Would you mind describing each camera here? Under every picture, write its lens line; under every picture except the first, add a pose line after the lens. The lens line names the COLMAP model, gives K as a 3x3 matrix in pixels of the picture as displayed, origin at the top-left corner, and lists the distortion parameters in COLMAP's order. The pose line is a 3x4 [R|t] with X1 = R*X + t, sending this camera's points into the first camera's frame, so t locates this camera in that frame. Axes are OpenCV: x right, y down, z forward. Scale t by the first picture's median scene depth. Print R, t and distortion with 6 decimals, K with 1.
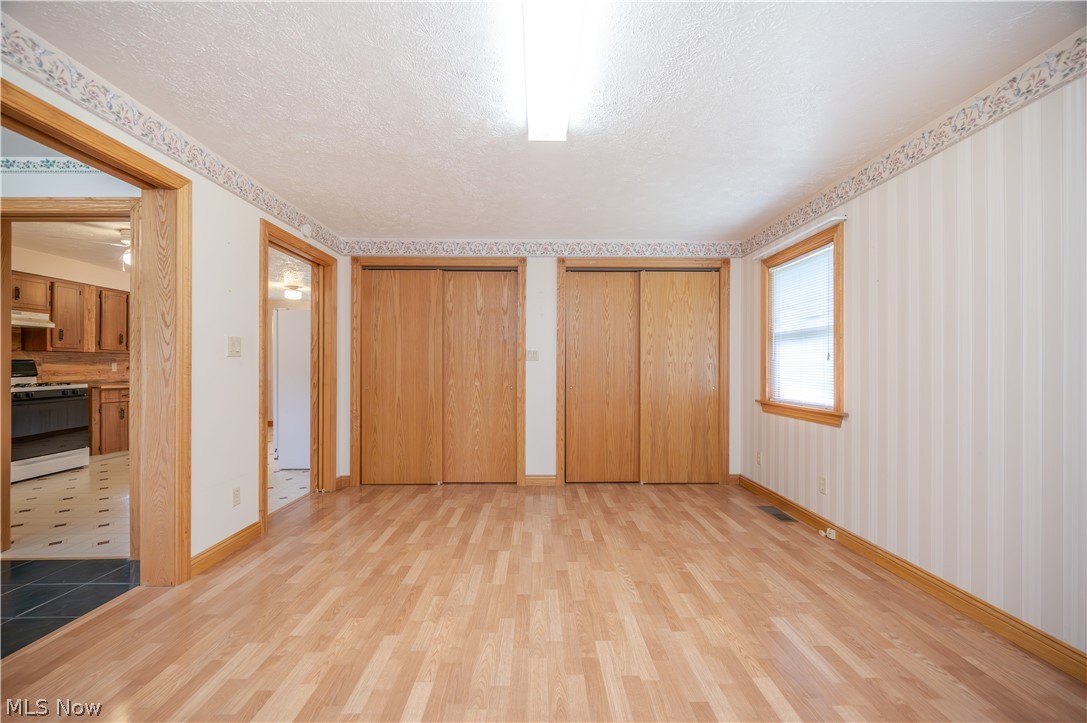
lens RADIAL K [[432.6, 0, 543.2], [0, 432.6, 365.9], [0, 0, 1]] dist [0.000024, -0.000164]
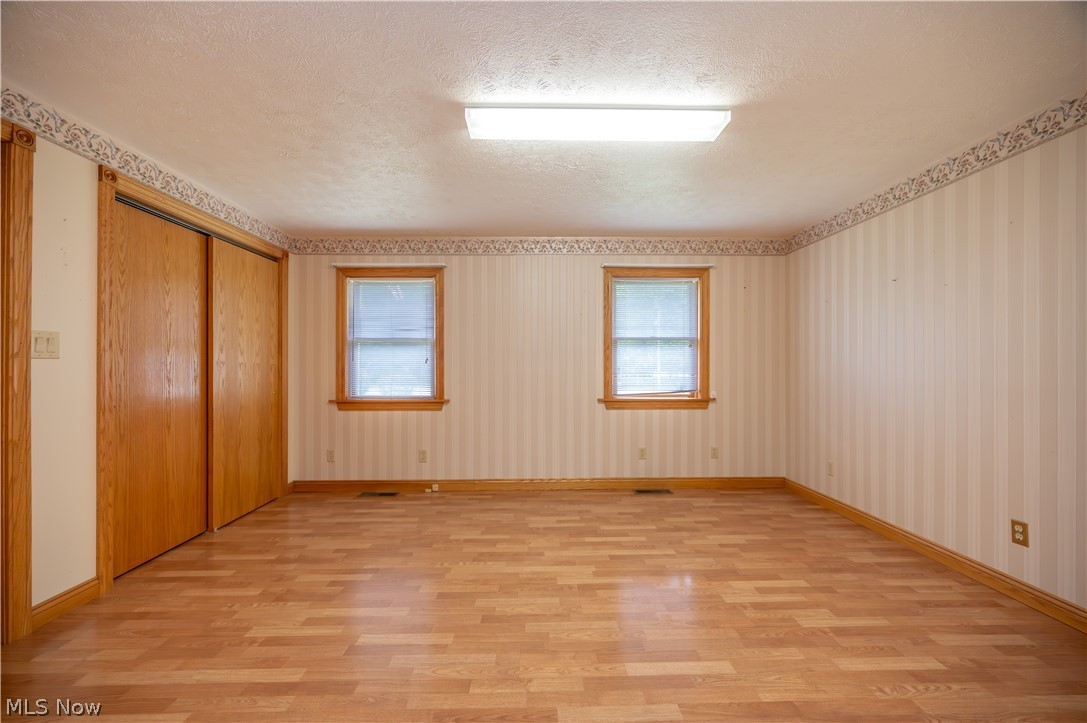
lens RADIAL K [[432.6, 0, 543.2], [0, 432.6, 365.9], [0, 0, 1]] dist [0.000024, -0.000164]
pose [[-0.019381, -0.001853, 0.999810, -0.684411], [-0.001285, 0.999998, 0.001828, -0.007568], [-0.999811, -0.001250, -0.019383, 0.630160]]
